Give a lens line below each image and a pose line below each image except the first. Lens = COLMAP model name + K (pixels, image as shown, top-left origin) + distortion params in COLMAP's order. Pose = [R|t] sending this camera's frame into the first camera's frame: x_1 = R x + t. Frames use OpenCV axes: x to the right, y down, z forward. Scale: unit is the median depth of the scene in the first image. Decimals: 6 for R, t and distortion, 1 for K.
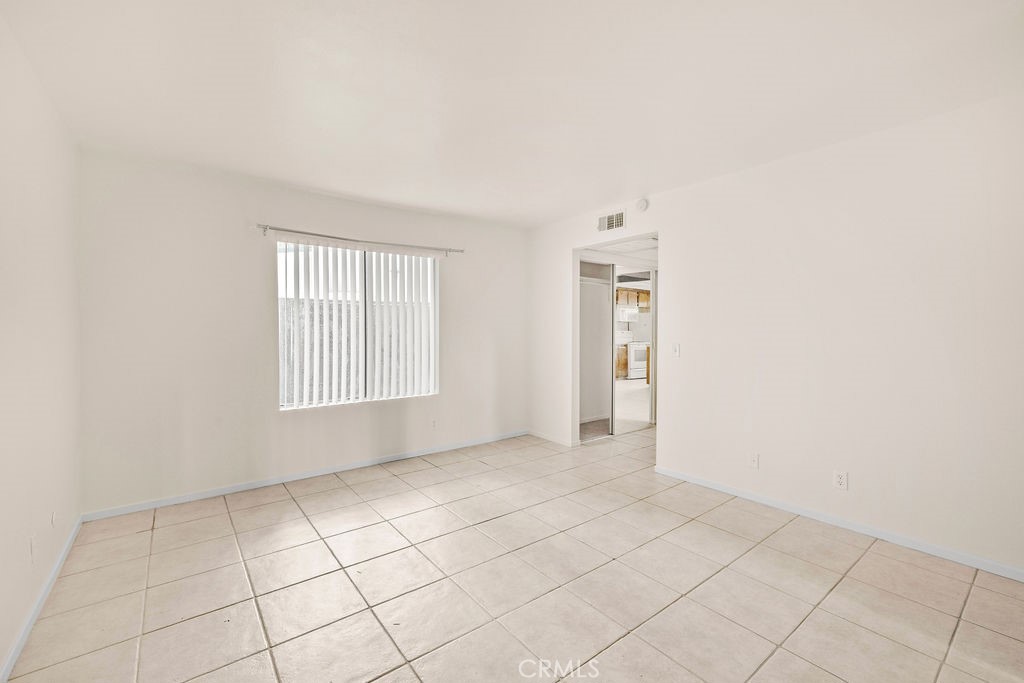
lens RADIAL K [[431.8, 0, 515.0], [0, 431.8, 341.1], [0, 0, 1]] dist [0.000315, -0.000030]
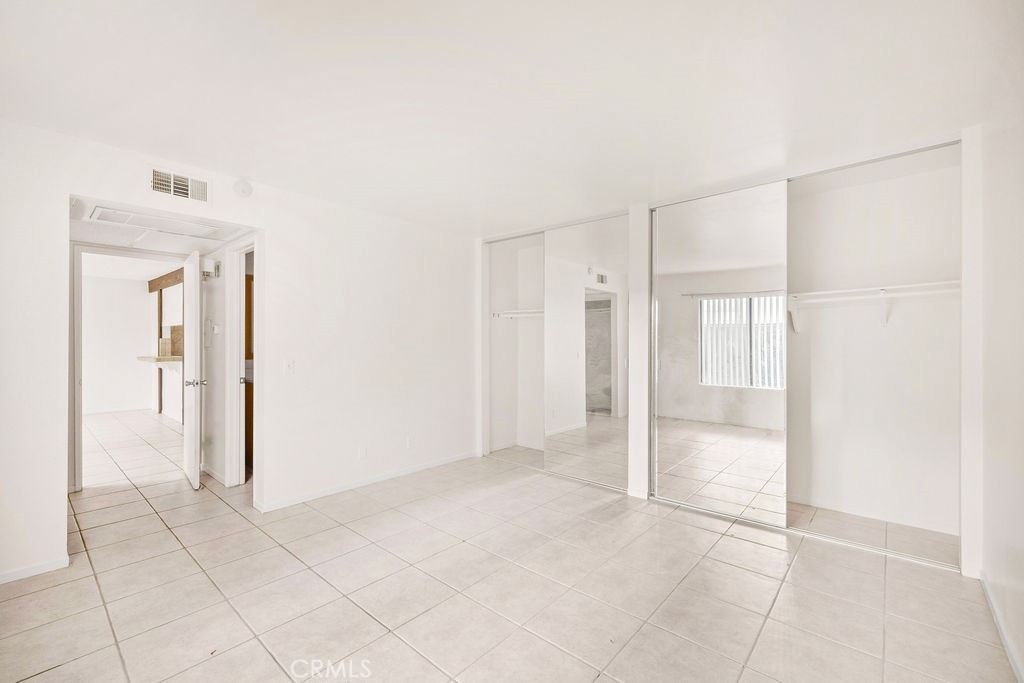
lens RADIAL K [[431.8, 0, 505.6], [0, 431.8, 343.5], [0, 0, 1]] dist [0.000315, -0.000030]
pose [[-0.182344, 0.001127, 0.983234, -0.660052], [0.019007, 0.999817, 0.002379, -0.022724], [-0.983051, 0.019122, -0.182332, 0.765057]]
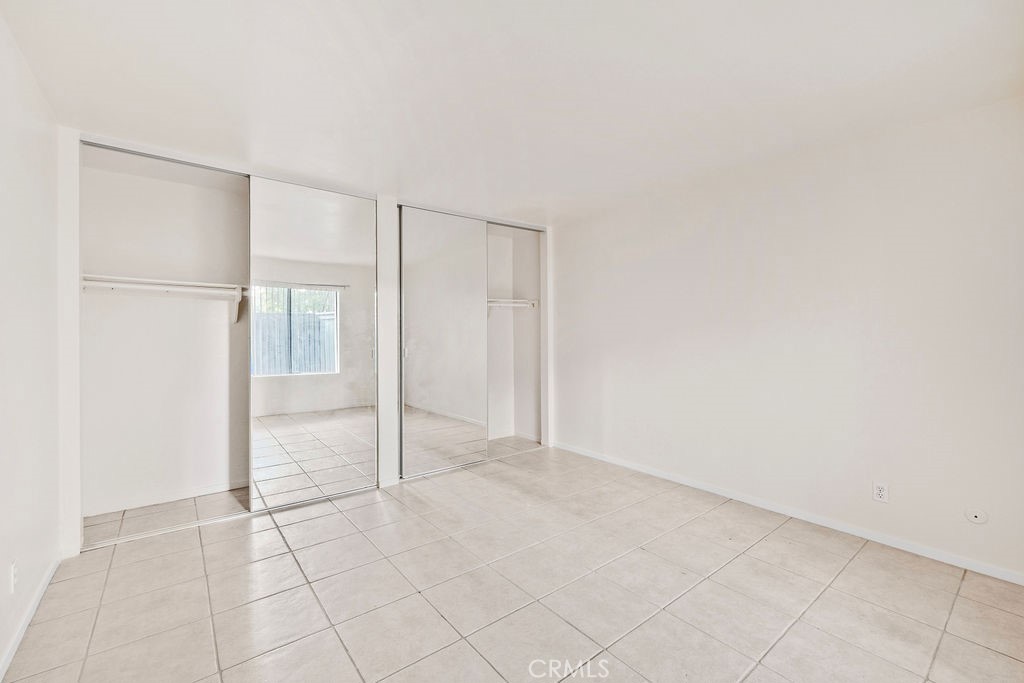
lens RADIAL K [[431.8, 0, 505.0], [0, 431.8, 331.6], [0, 0, 1]] dist [0.000315, -0.000030]
pose [[-0.999989, 0.001662, -0.004428, 0.043477], [0.001585, 0.999847, 0.017412, -0.036499], [0.004457, 0.017405, -0.999839, 1.325537]]
